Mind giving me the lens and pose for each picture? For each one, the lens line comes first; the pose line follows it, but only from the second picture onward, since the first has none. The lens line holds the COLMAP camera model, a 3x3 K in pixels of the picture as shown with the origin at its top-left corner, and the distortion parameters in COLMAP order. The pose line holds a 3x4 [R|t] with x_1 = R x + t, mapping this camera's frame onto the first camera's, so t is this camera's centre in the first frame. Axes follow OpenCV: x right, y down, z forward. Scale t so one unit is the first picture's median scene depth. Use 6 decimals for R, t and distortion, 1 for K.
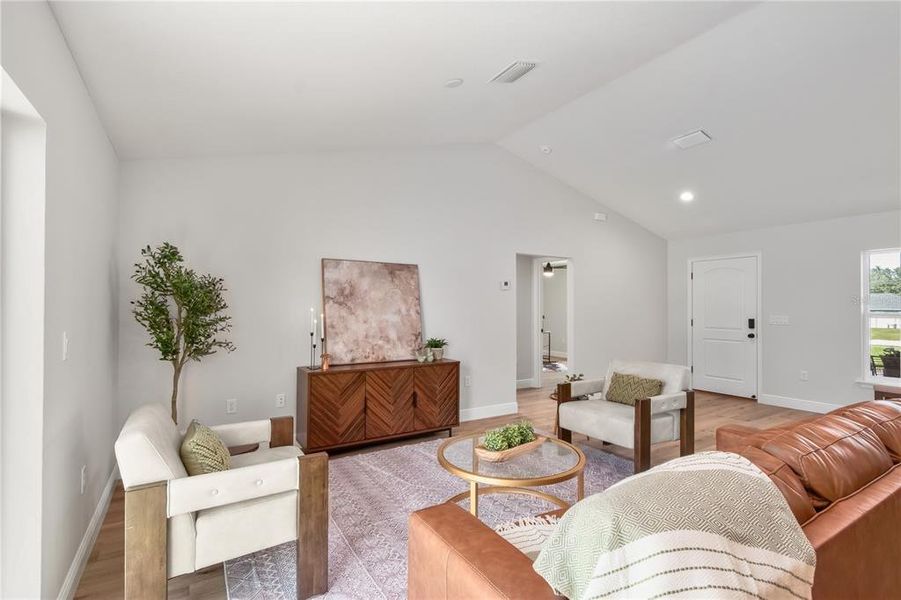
lens RADIAL K [[433.8, 0, 453.8], [0, 433.8, 301.1], [0, 0, 1]] dist [-0.000928, -0.010001]
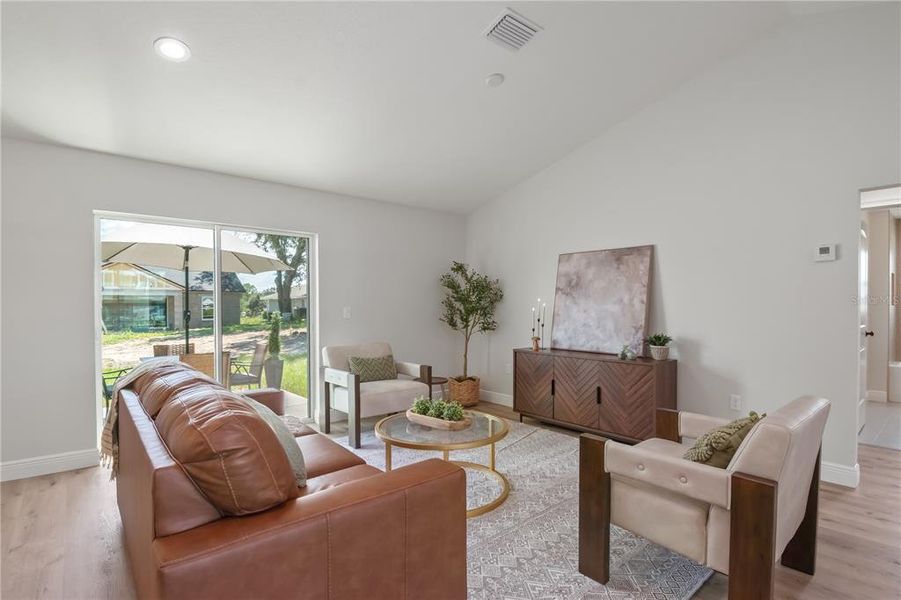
lens RADIAL K [[433.8, 0, 449.4], [0, 433.8, 307.9], [0, 0, 1]] dist [-0.000928, -0.010001]
pose [[0.133945, 0.001675, -0.990987, 0.767507], [0.014252, 0.999892, 0.003617, 0.031908], [0.990886, -0.014608, 0.133907, 0.553239]]
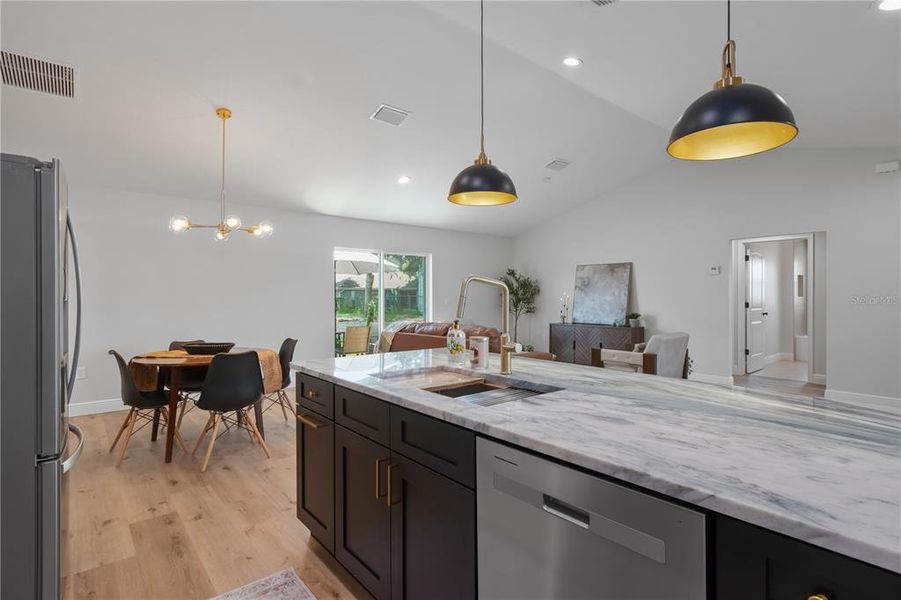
lens RADIAL K [[433.8, 0, 450.1], [0, 433.8, 296.2], [0, 0, 1]] dist [-0.000928, -0.010001]
pose [[0.121055, -0.005168, -0.992632, 1.448111], [0.014715, 0.999886, -0.003411, 0.029707], [0.992537, -0.014194, 0.121117, 0.231191]]
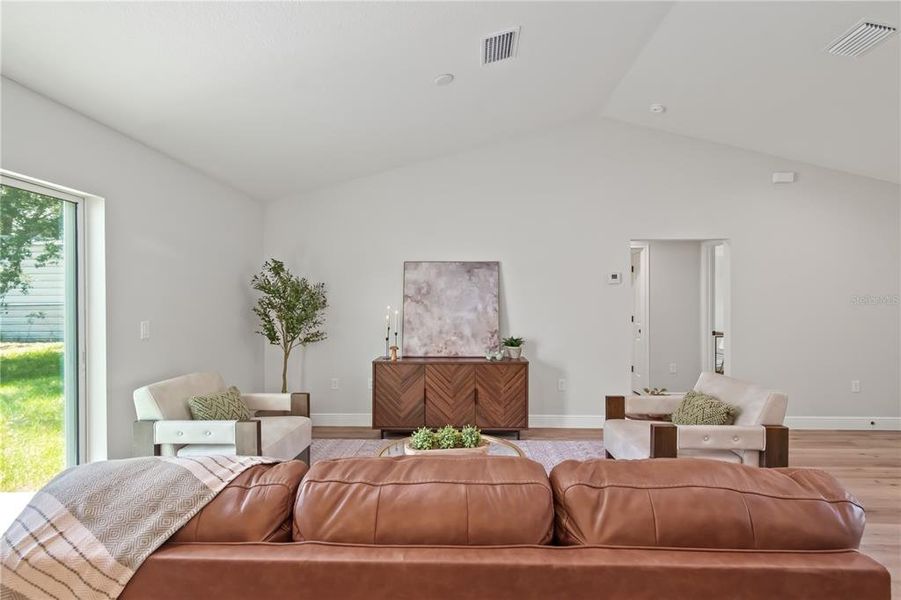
lens RADIAL K [[433.8, 0, 452.3], [0, 433.8, 306.6], [0, 0, 1]] dist [-0.000928, -0.010001]
pose [[0.824236, -0.003422, -0.566236, 0.429136], [0.013381, 0.999820, 0.013436, 0.004468], [0.566088, -0.018651, 0.824134, 0.139310]]
